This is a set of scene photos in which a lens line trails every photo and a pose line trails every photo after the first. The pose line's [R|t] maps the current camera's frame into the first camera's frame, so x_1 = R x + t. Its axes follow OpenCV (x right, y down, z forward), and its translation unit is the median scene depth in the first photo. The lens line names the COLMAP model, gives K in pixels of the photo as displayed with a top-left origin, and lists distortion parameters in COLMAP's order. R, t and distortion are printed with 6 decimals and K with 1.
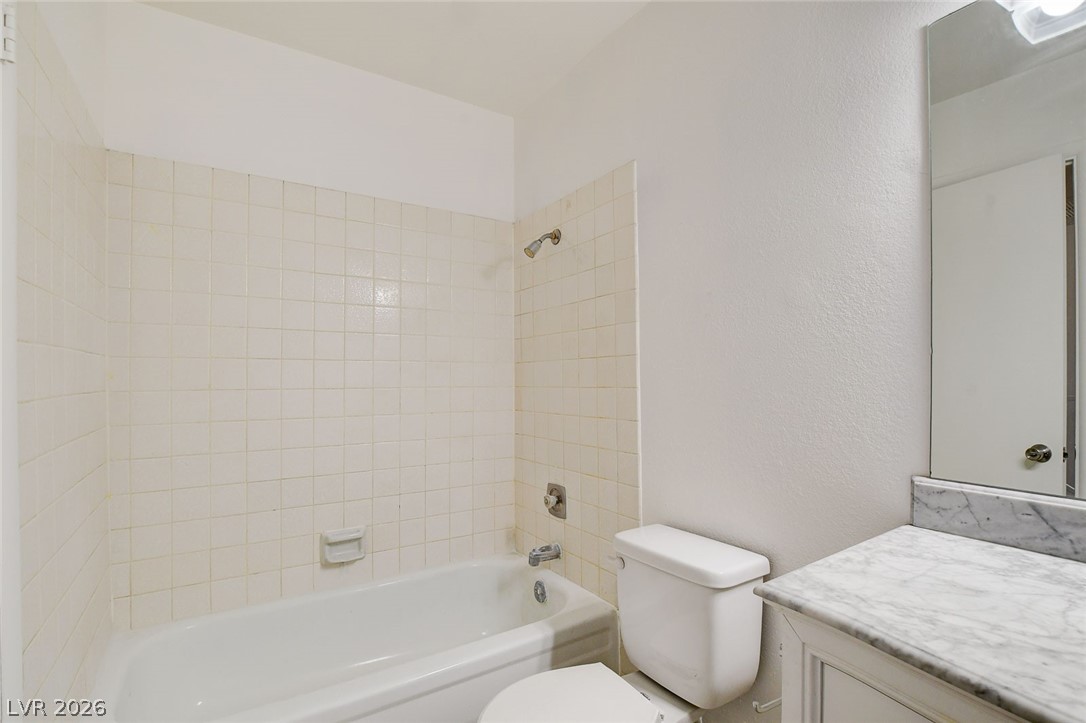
lens RADIAL K [[507.6, 0, 543.0], [0, 507.6, 374.7], [0, 0, 1]] dist [-0.001783, 0.001255]
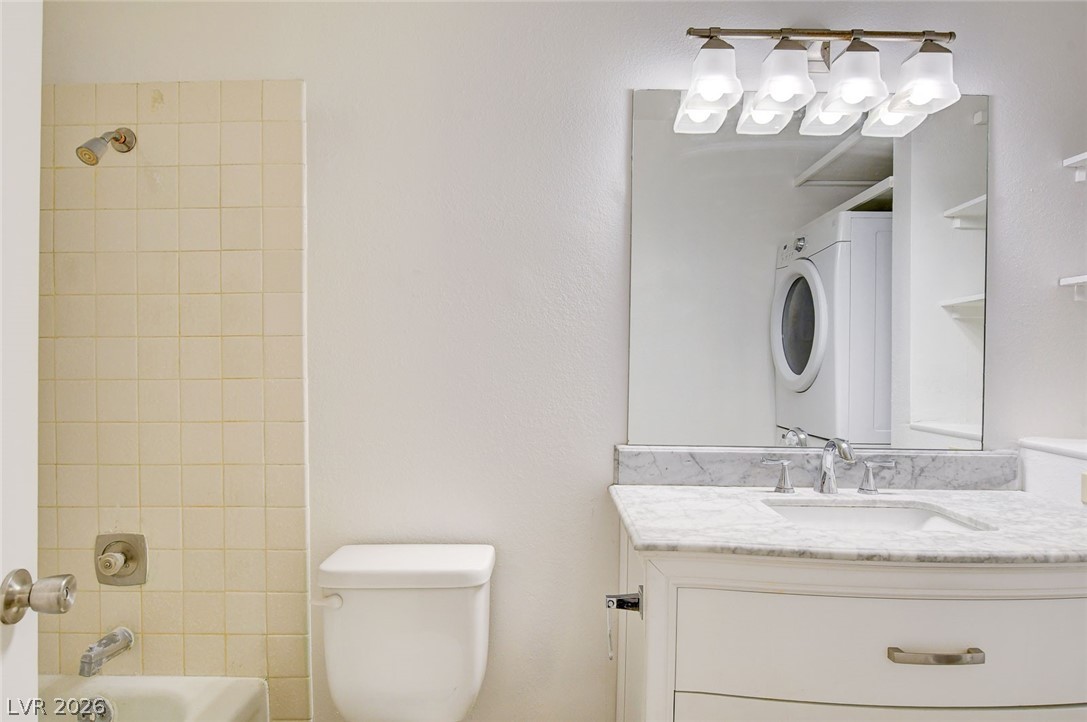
lens RADIAL K [[645.2, 0, 543.5], [0, 645.2, 361.0], [0, 0, 1]] dist [0.002615, 0.001285]
pose [[0.578042, 0.013933, 0.815888, -0.704672], [-0.009861, 0.999900, -0.010090, 0.011192], [-0.815947, -0.002213, 0.578122, 0.241124]]
